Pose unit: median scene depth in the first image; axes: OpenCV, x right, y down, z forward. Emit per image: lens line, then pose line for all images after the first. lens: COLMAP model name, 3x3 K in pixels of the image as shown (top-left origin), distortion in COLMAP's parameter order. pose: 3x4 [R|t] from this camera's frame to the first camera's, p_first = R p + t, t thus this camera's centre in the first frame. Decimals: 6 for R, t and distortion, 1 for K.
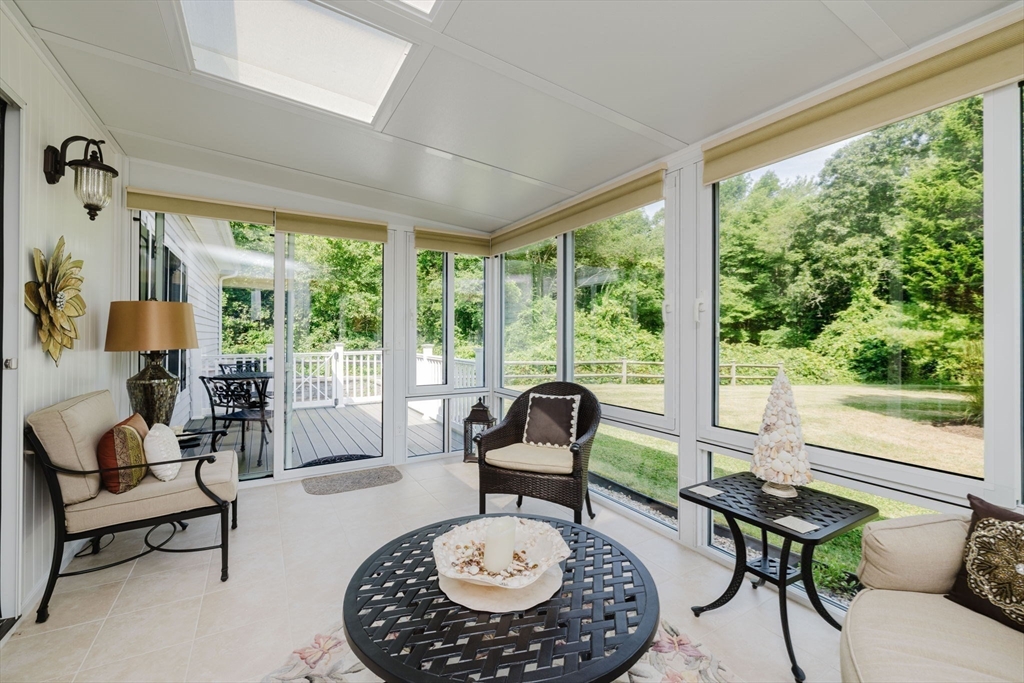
lens RADIAL K [[436.4, 0, 509.0], [0, 436.4, 339.3], [0, 0, 1]] dist [-0.003516, -0.000258]
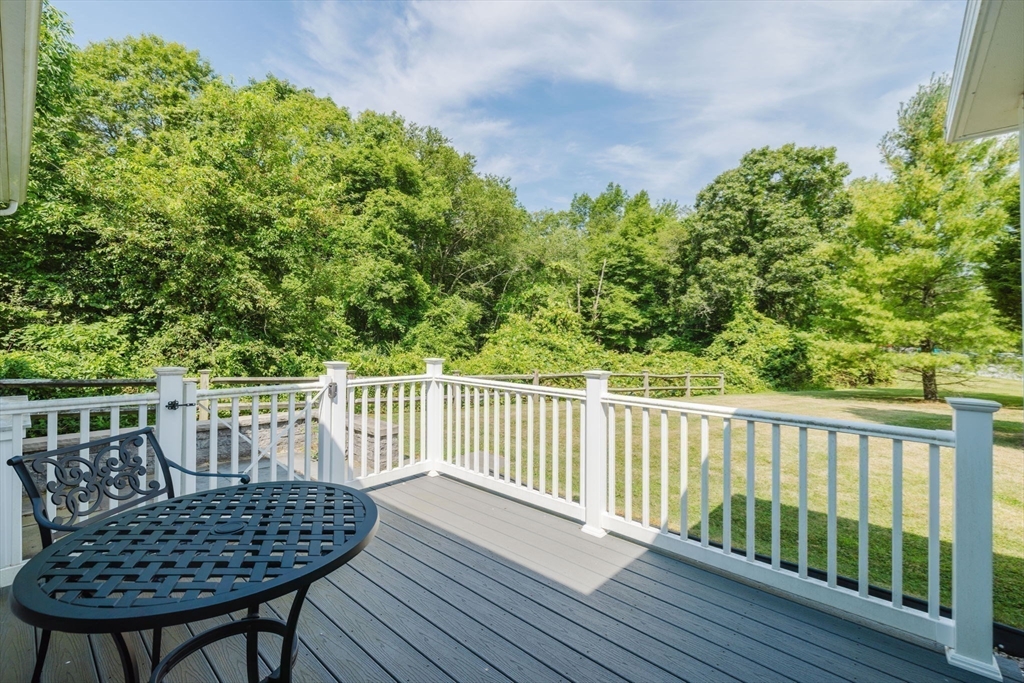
lens RADIAL K [[436.4, 0, 515.3], [0, 436.4, 338.2], [0, 0, 1]] dist [-0.003516, -0.000258]
pose [[0.943655, 0.019127, 0.330378, -0.094979], [-0.016542, 0.999807, -0.010635, -0.003512], [-0.330518, 0.004571, 0.943789, 0.133585]]
